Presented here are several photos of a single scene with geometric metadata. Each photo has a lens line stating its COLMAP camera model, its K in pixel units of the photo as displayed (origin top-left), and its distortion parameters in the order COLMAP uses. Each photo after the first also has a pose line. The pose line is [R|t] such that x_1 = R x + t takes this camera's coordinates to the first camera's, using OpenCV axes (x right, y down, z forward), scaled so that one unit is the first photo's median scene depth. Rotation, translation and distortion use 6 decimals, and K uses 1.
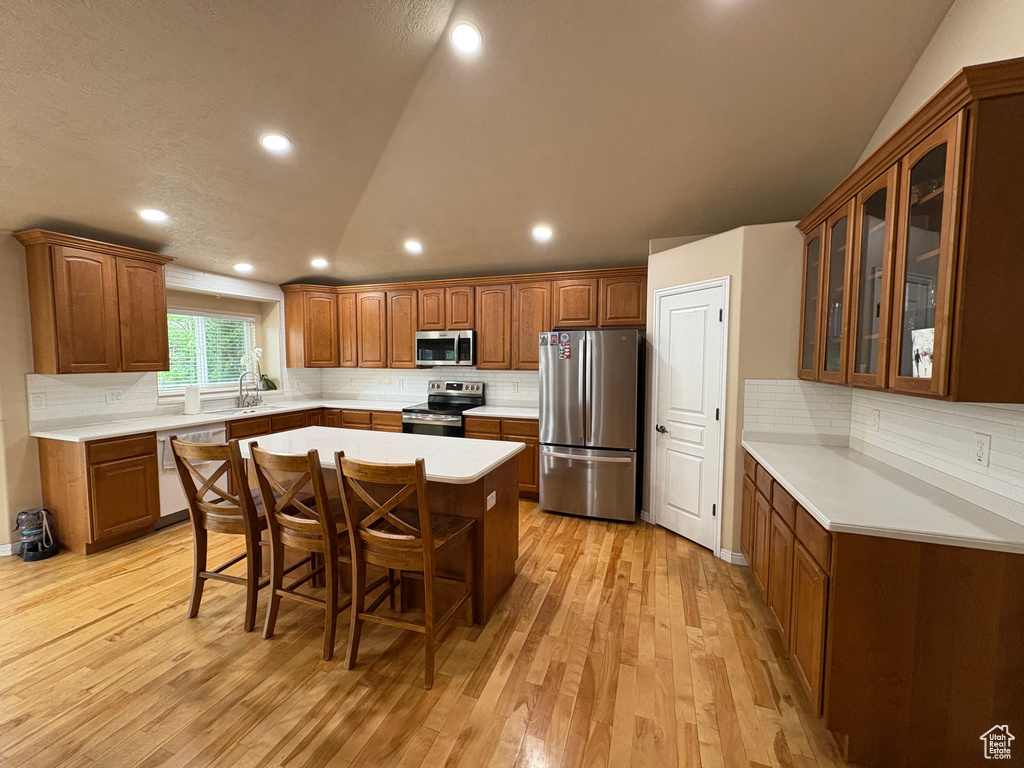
lens RADIAL K [[407.0, 0, 512.7], [0, 407.0, 381.2], [0, 0, 1]] dist [-0.000721, 0.001108]
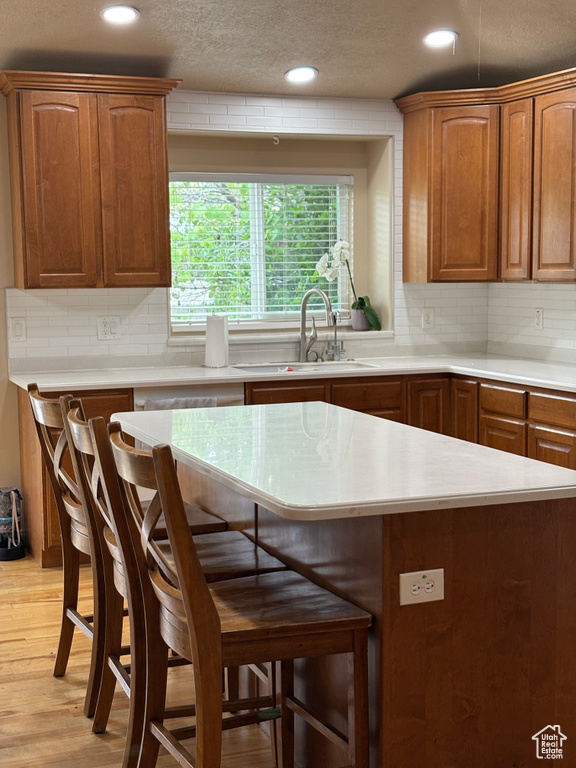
lens RADIAL K [[1157.0, 0, 285.6], [0, 1157.0, 392.4], [0, 0, 1]] dist [0.046633, 0.000000]
pose [[0.664277, 0.070828, -0.744123, 0.450942], [-0.029630, 0.997213, 0.068467, 0.006872], [0.746899, -0.023432, 0.664524, 0.051156]]
